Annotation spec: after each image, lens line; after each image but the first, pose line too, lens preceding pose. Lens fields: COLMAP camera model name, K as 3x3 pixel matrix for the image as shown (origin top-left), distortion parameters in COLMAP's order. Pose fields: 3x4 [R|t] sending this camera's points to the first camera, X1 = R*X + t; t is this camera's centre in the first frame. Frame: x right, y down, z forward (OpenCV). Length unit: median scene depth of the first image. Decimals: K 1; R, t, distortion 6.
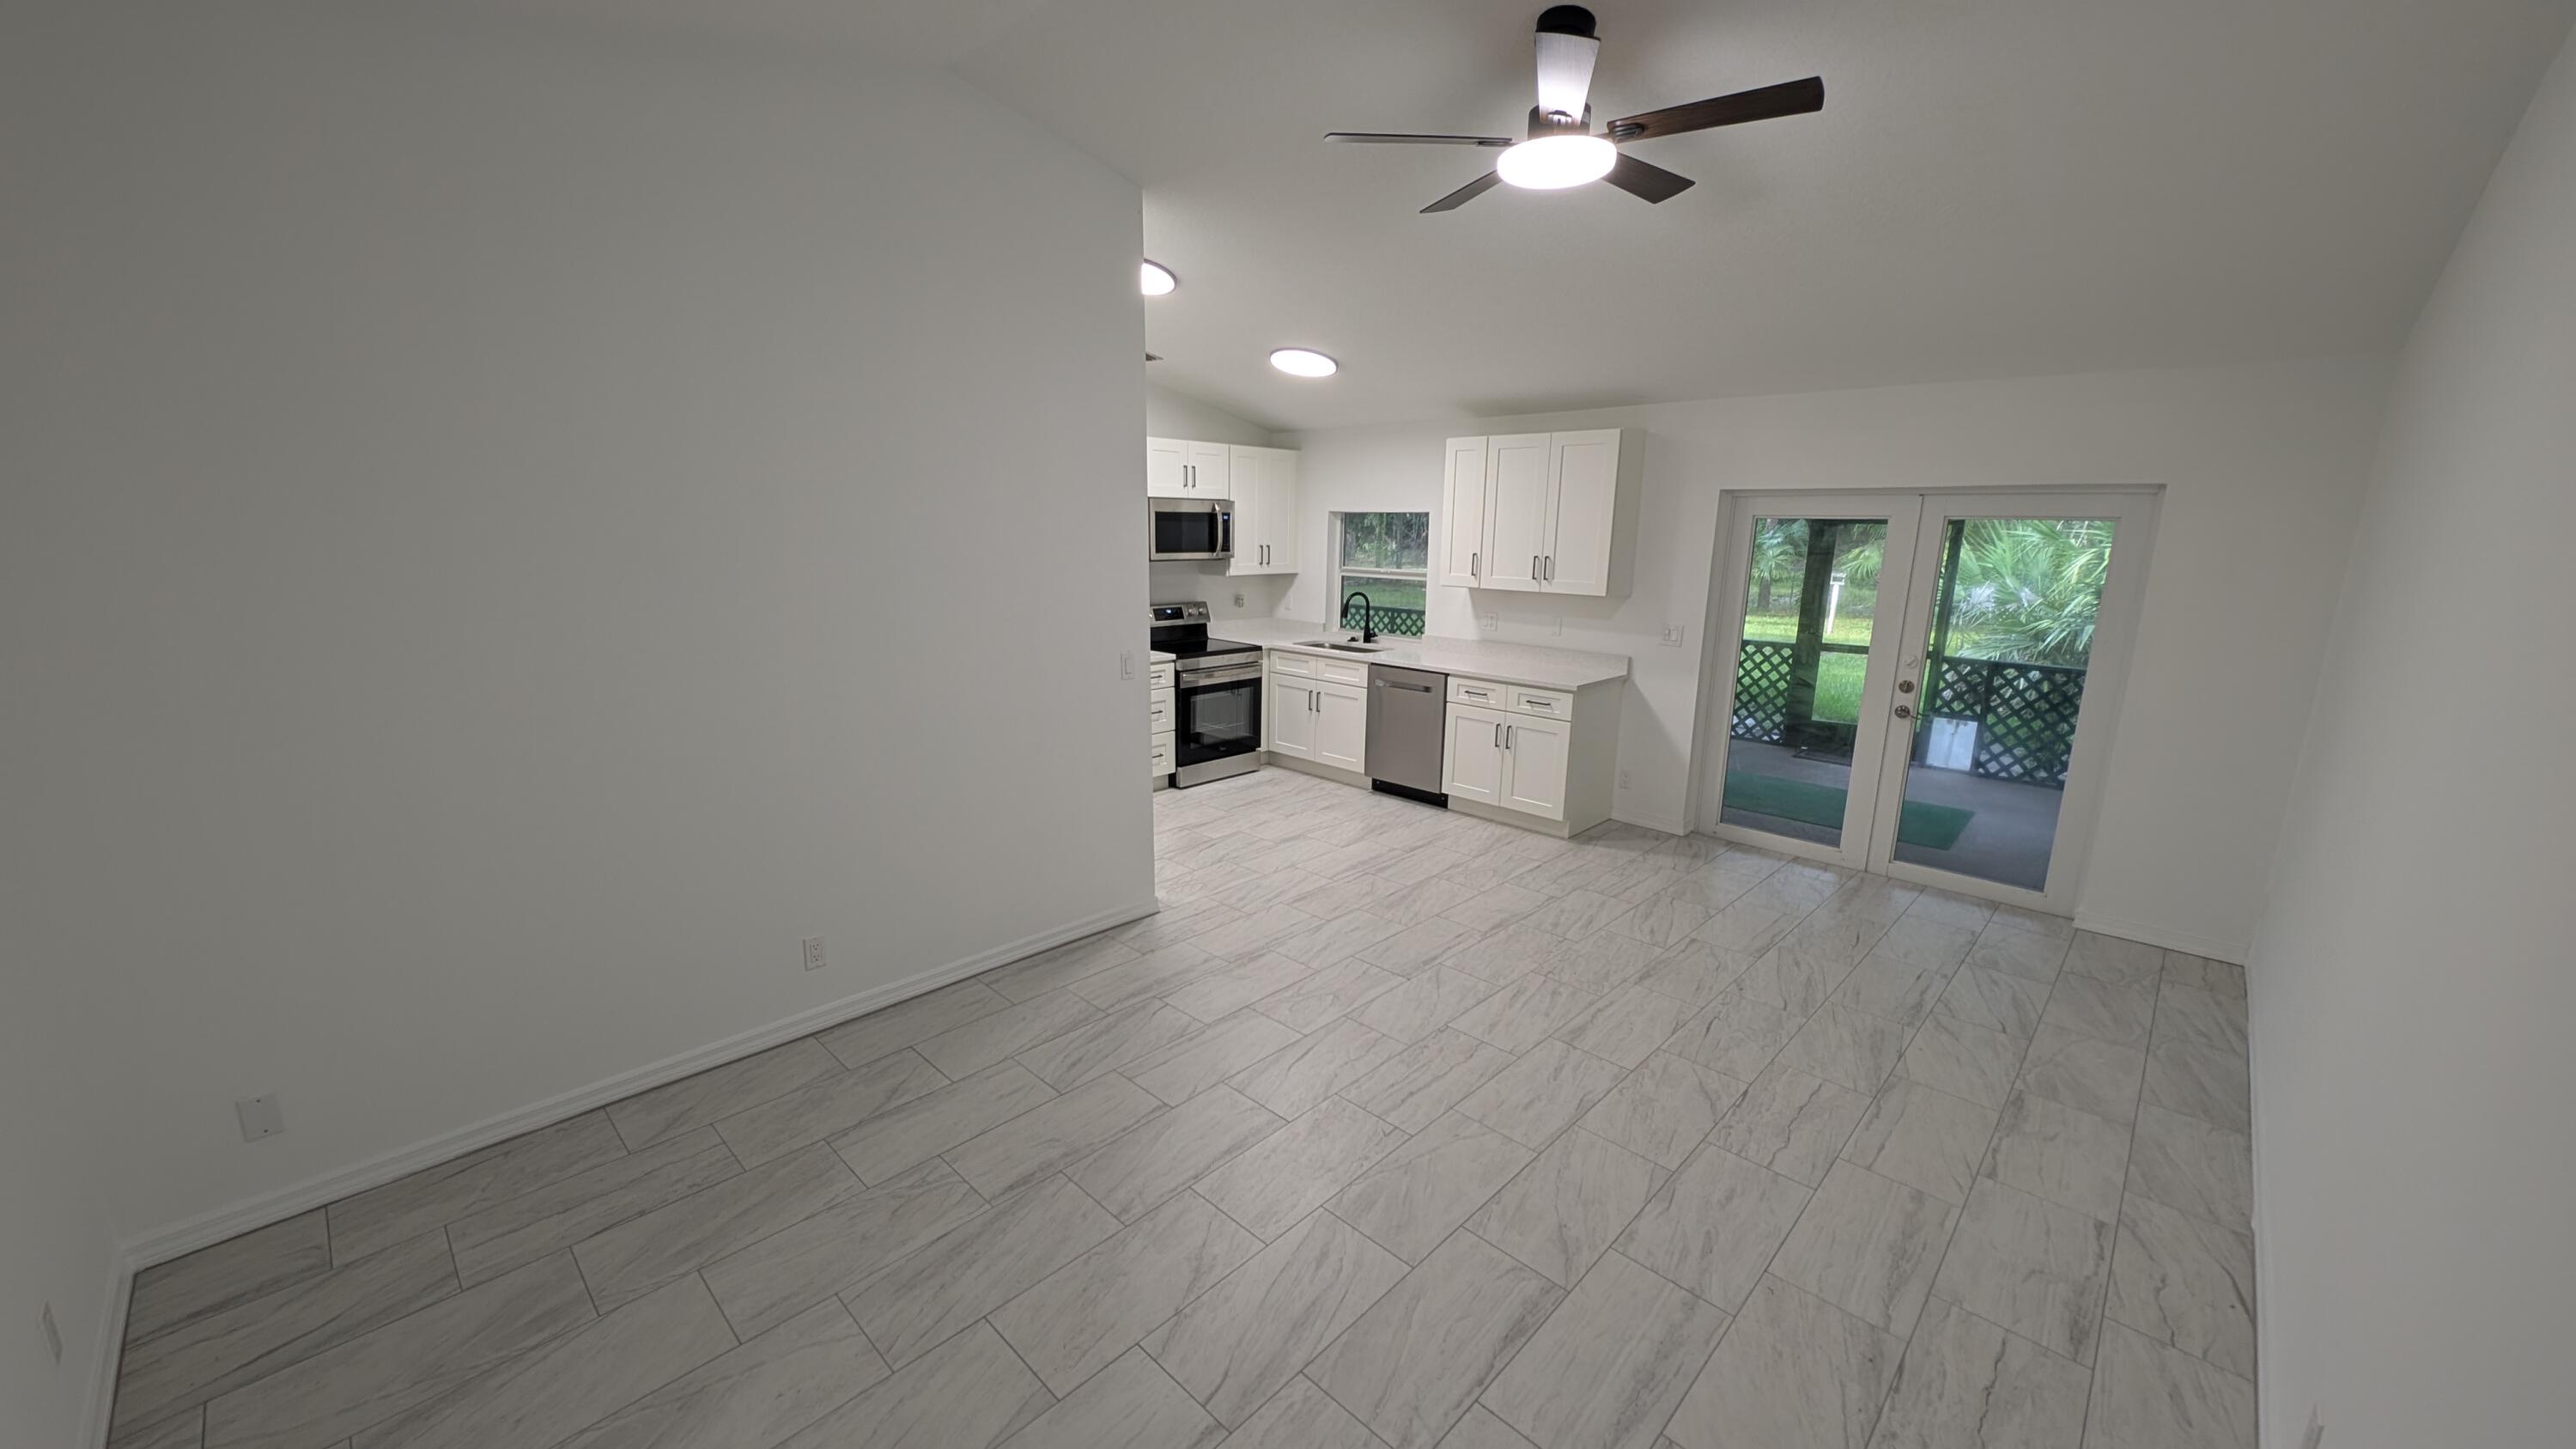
lens RADIAL K [[958.4, 0, 1288.2], [0, 958.4, 734.2], [0, 0, 1]] dist [0.000355, -0.000031]
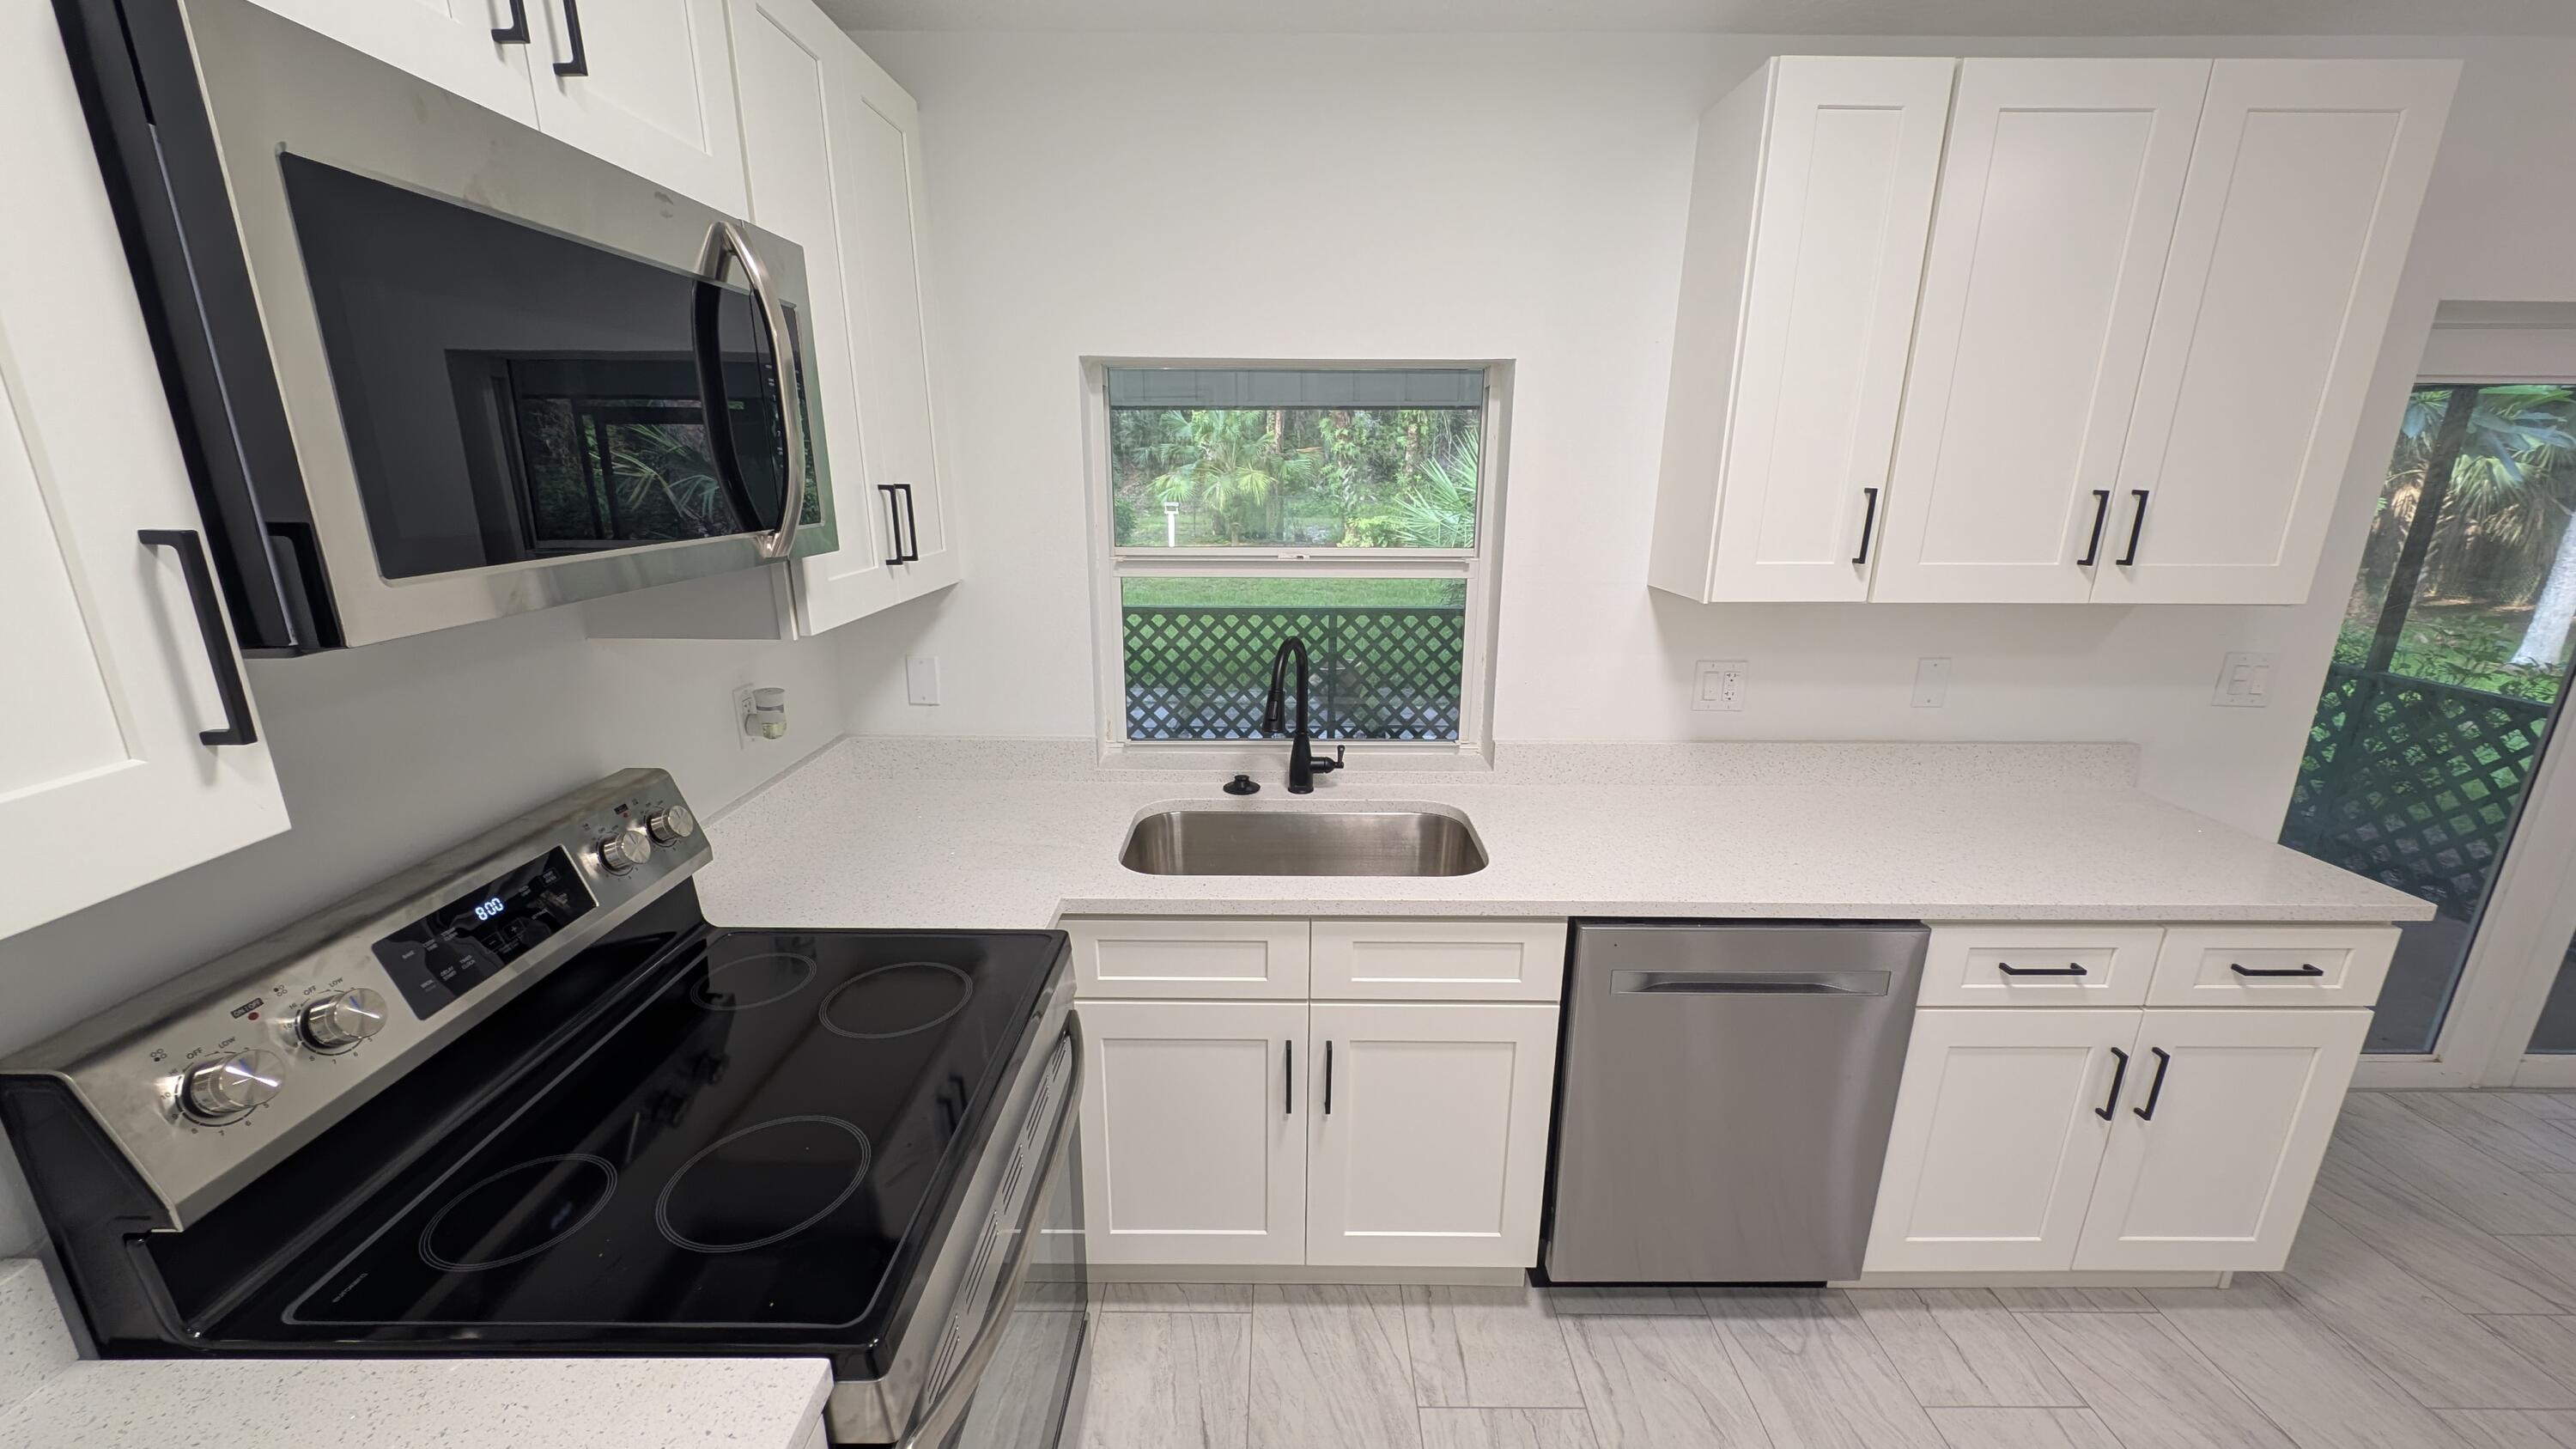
lens RADIAL K [[1028.6, 0, 1287.8], [0, 1028.6, 764.2], [0, 0, 1]] dist [0.058108, -0.000018]
pose [[0.704938, -0.208266, 0.678003, -0.147358], [0.154694, 0.978051, 0.139594, -0.154385], [-0.692194, 0.006478, 0.721683, 0.766075]]
